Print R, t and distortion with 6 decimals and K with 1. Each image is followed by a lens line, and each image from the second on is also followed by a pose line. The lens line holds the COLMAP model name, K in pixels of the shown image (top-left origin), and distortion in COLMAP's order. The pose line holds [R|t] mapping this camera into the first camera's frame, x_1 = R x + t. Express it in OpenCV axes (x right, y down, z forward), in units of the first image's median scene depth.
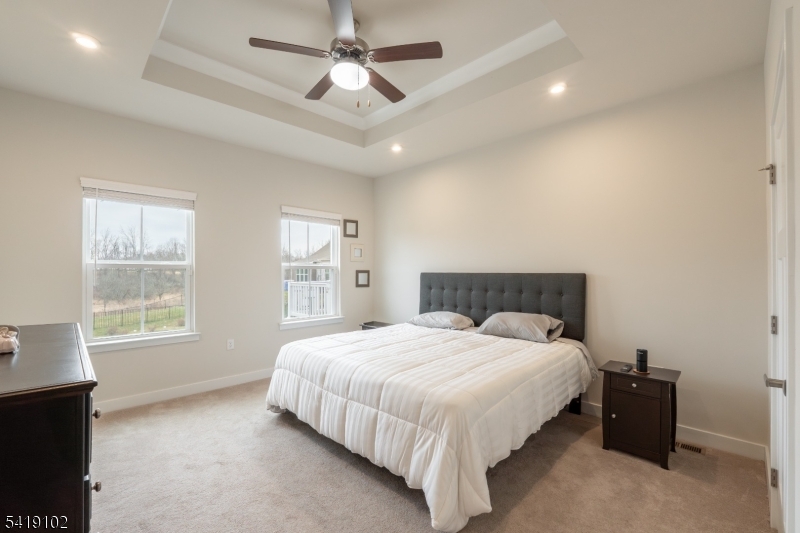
lens RADIAL K [[344.5, 0, 399.4], [0, 344.5, 270.4], [0, 0, 1]] dist [0.000028, 0.000016]
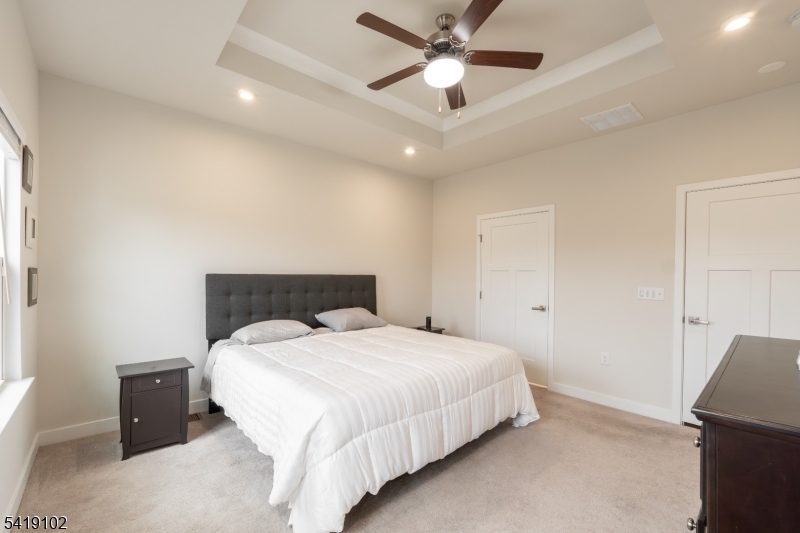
lens RADIAL K [[331.4, 0, 398.4], [0, 331.4, 274.6], [0, 0, 1]] dist [-0.041933, -0.000023]
pose [[0.046219, -0.004200, 0.998923, -0.691537], [-0.016195, 0.999857, 0.004954, -0.001020], [-0.998800, -0.016406, 0.046144, 0.697630]]
